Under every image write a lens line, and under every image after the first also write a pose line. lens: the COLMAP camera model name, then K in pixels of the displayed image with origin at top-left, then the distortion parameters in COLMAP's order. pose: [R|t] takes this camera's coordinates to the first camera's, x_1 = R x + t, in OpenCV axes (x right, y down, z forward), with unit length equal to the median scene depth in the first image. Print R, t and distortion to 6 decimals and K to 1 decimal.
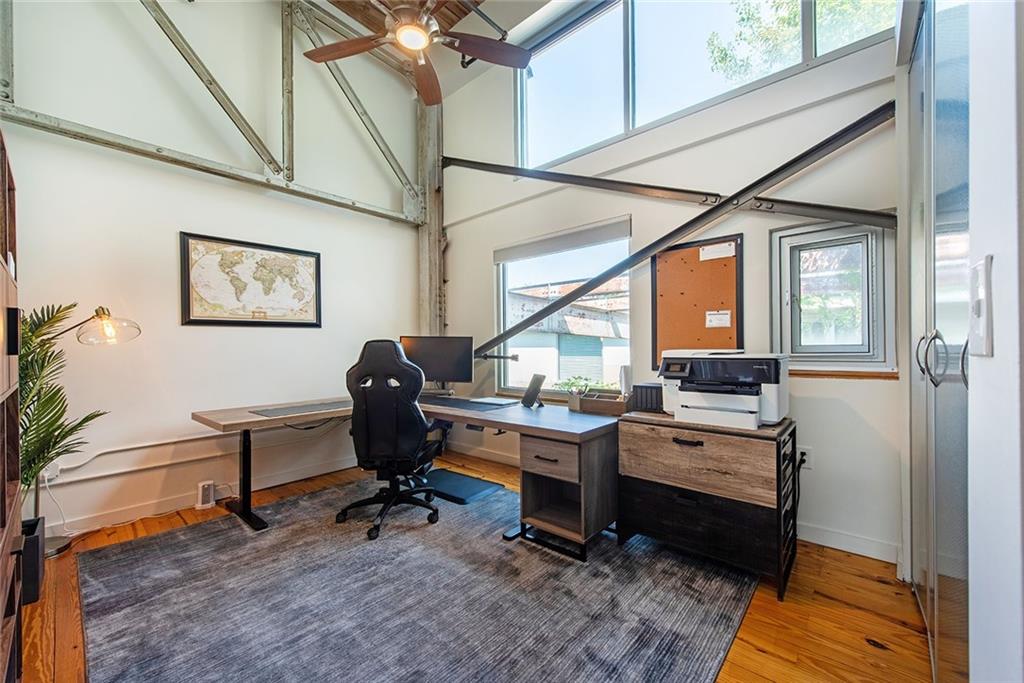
lens RADIAL K [[399.2, 0, 513.1], [0, 399.2, 346.5], [0, 0, 1]] dist [0.011975, -0.001004]
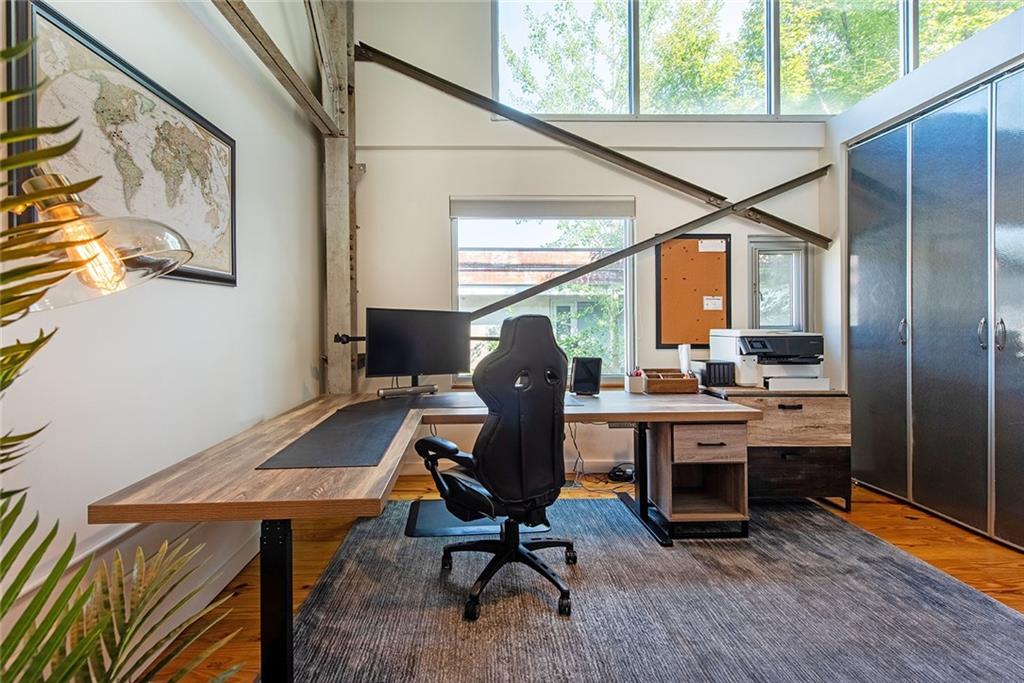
lens RADIAL K [[439.7, 0, 492.9], [0, 439.7, 323.2], [0, 0, 1]] dist [0.012783, 0.000055]
pose [[0.731102, 0.008296, 0.682218, -0.872974], [-0.006513, 0.999965, -0.005179, 0.001656], [-0.682237, -0.000657, 0.731131, 0.504017]]
